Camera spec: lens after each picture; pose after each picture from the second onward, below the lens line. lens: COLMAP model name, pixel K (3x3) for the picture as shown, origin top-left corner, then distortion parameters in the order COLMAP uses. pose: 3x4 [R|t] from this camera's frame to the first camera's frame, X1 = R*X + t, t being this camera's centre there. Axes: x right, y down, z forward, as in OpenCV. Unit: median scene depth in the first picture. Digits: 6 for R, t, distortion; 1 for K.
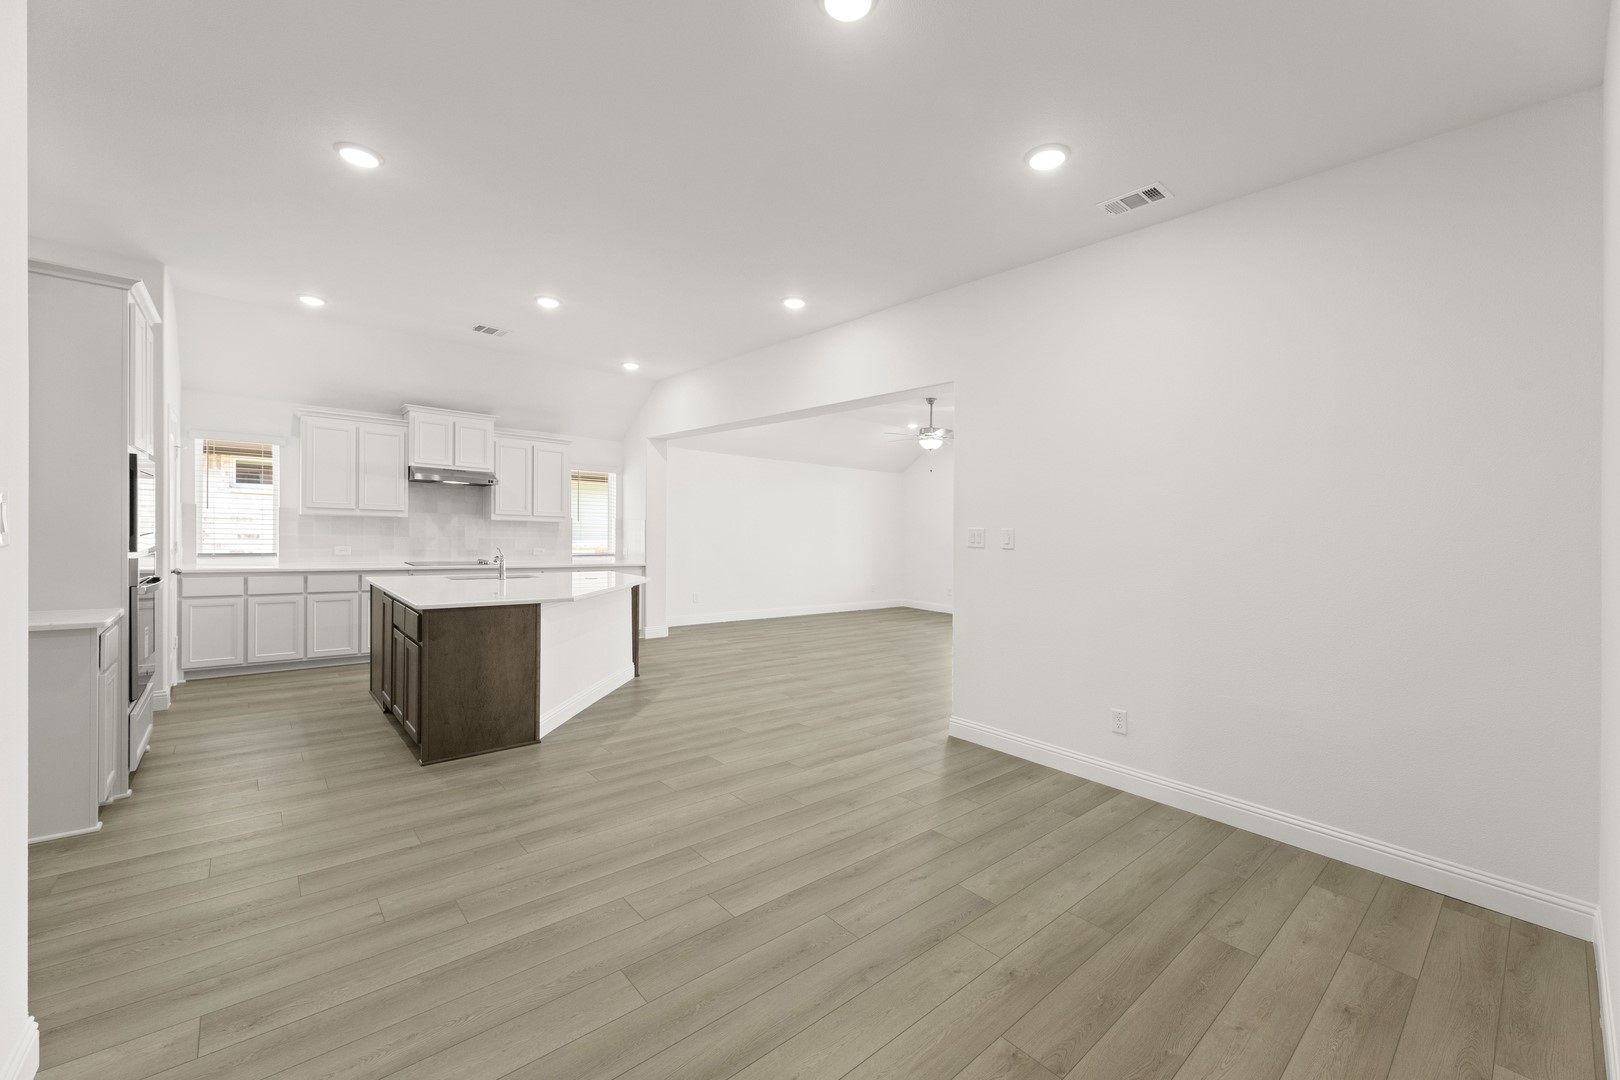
lens RADIAL K [[651.8, 0, 826.3], [0, 651.8, 543.2], [0, 0, 1]] dist [0.002924, 0.000224]
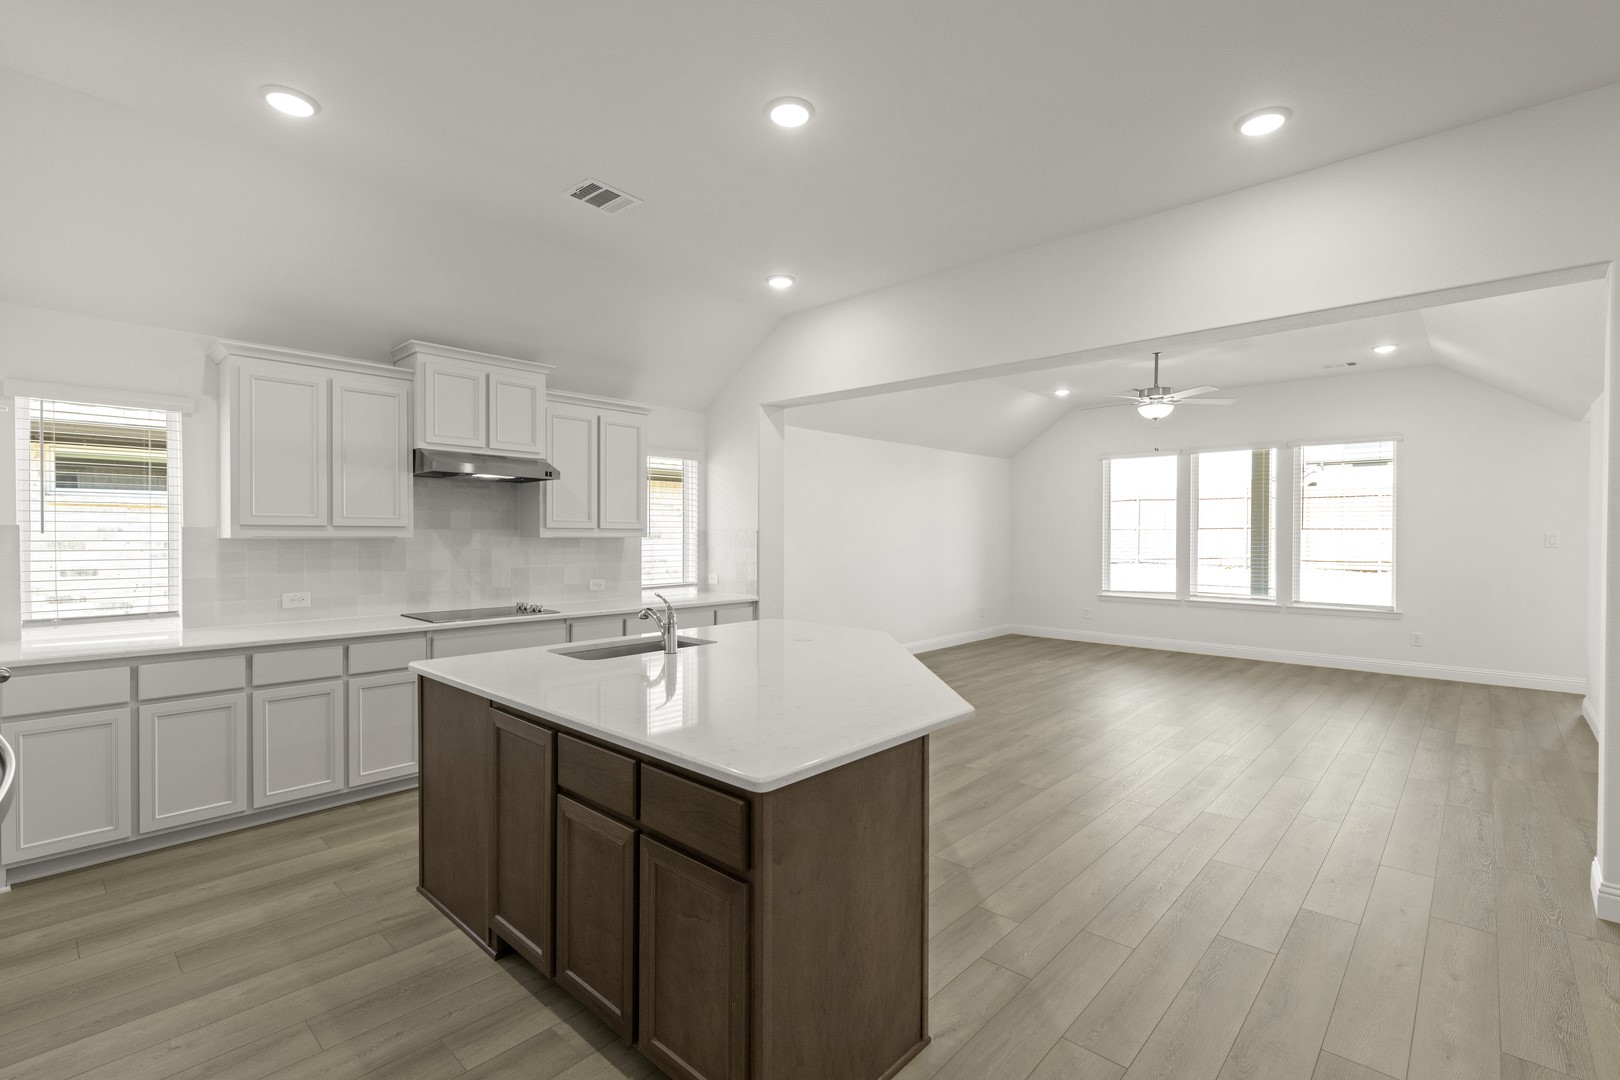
lens RADIAL K [[729.1, 0, 823.3], [0, 729.1, 537.5], [0, 0, 1]] dist [-0.004806, 0.001599]
pose [[0.993719, -0.027218, 0.108540, -0.395654], [0.028689, 0.999516, -0.012016, -0.024473], [-0.108161, 0.015054, 0.994019, 0.362085]]
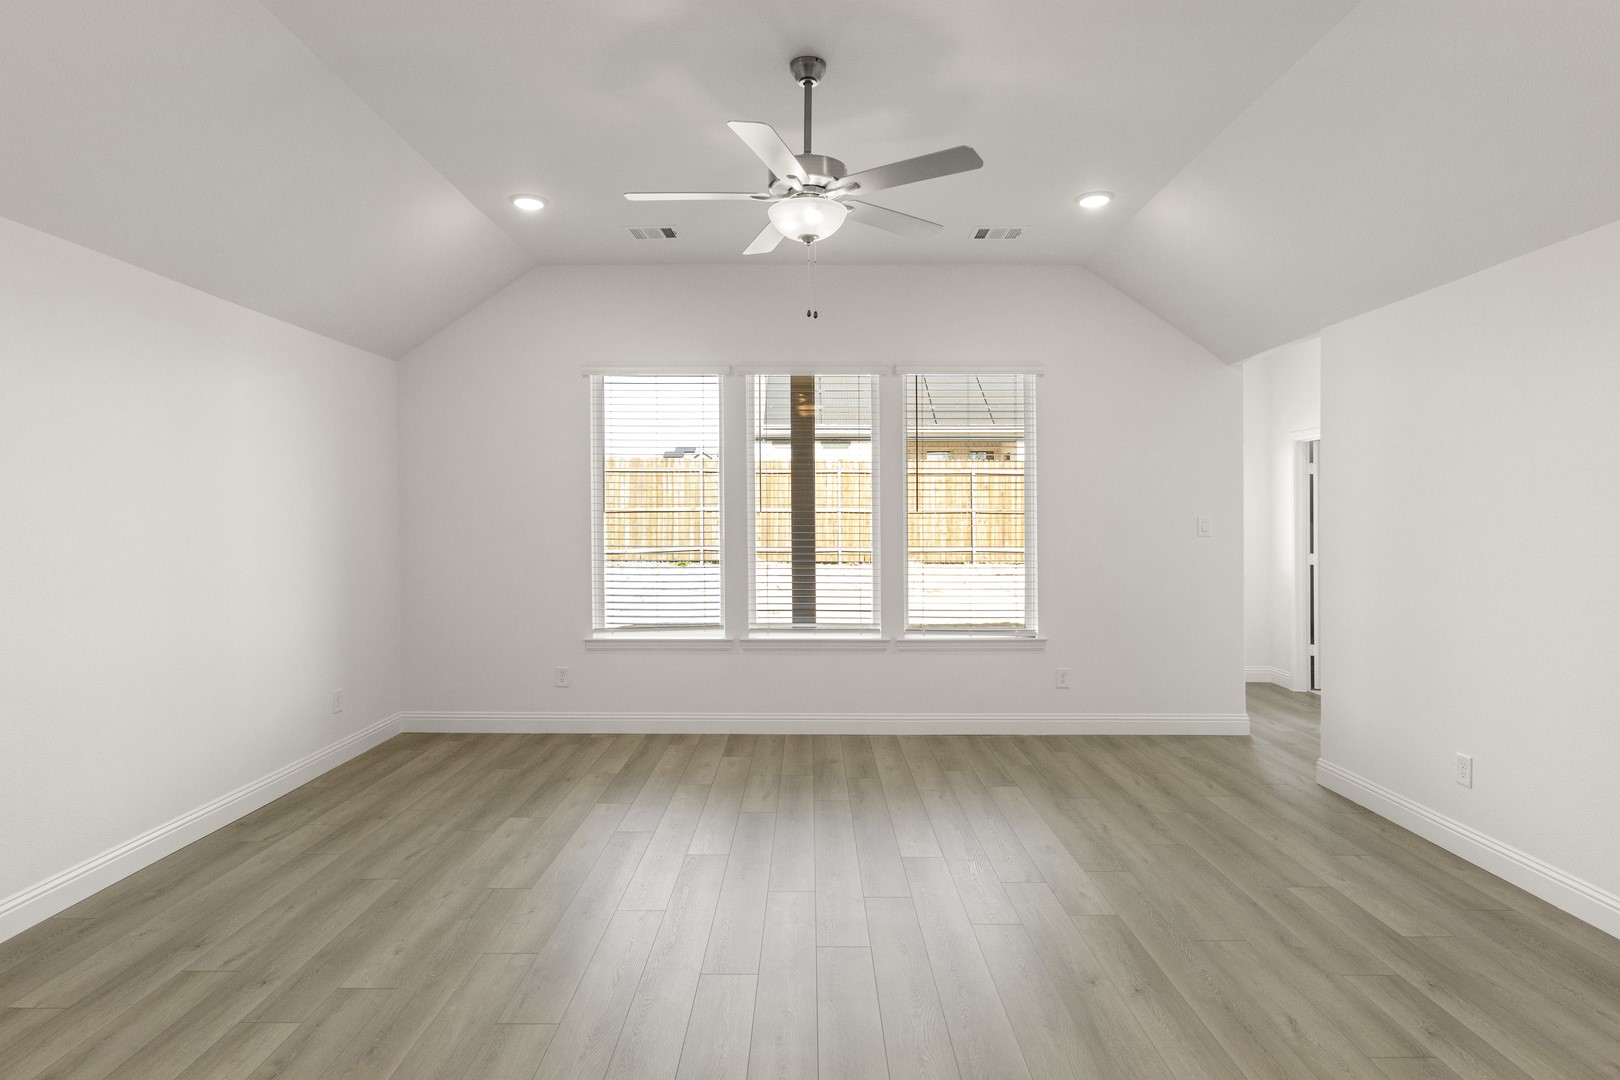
lens RADIAL K [[908.4, 0, 800.0], [0, 908.4, 535.6], [0, 0, 1]] dist [-0.004033, 0.000914]
pose [[0.682816, -0.042808, 0.729335, -0.189783], [0.035984, 0.999041, 0.024949, -0.033241], [-0.729703, 0.009209, 0.683702, 1.040676]]
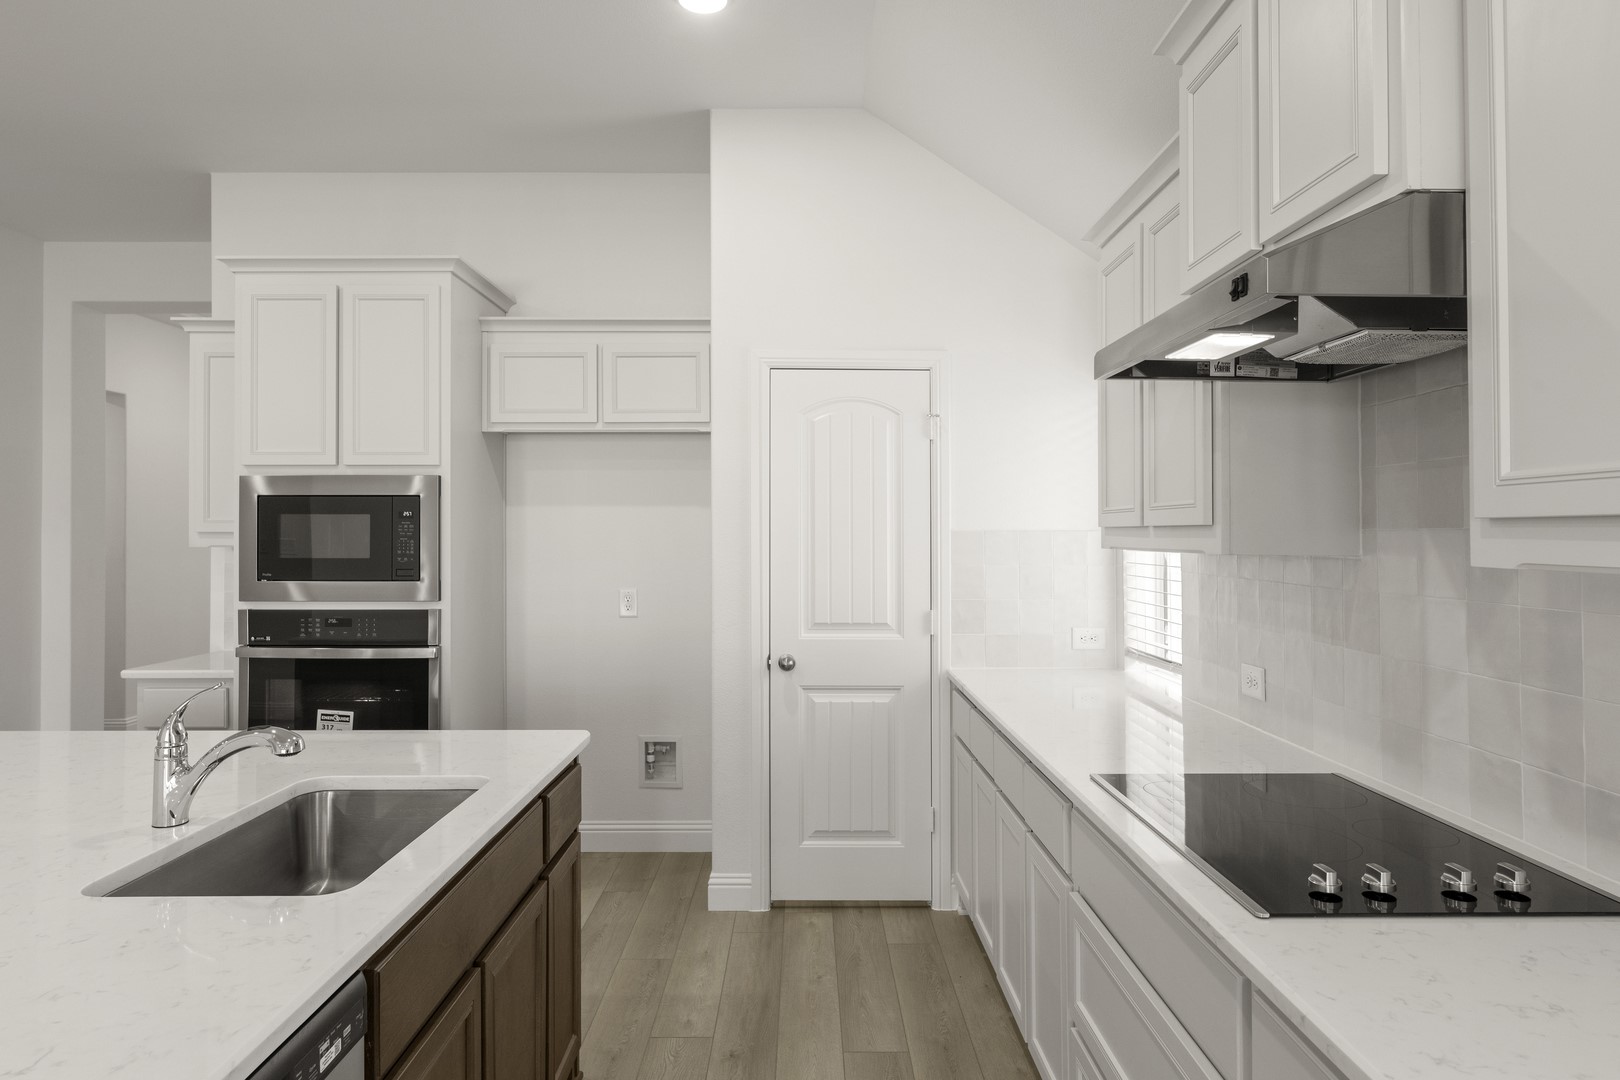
lens RADIAL K [[946.9, 0, 805.8], [0, 946.9, 531.6], [0, 0, 1]] dist [0.002792, -0.001598]
pose [[-0.664044, -0.033124, -0.746960, -0.362006], [-0.035900, 0.999278, -0.012398, -0.043673], [0.746831, 0.018583, -0.664754, 1.244969]]
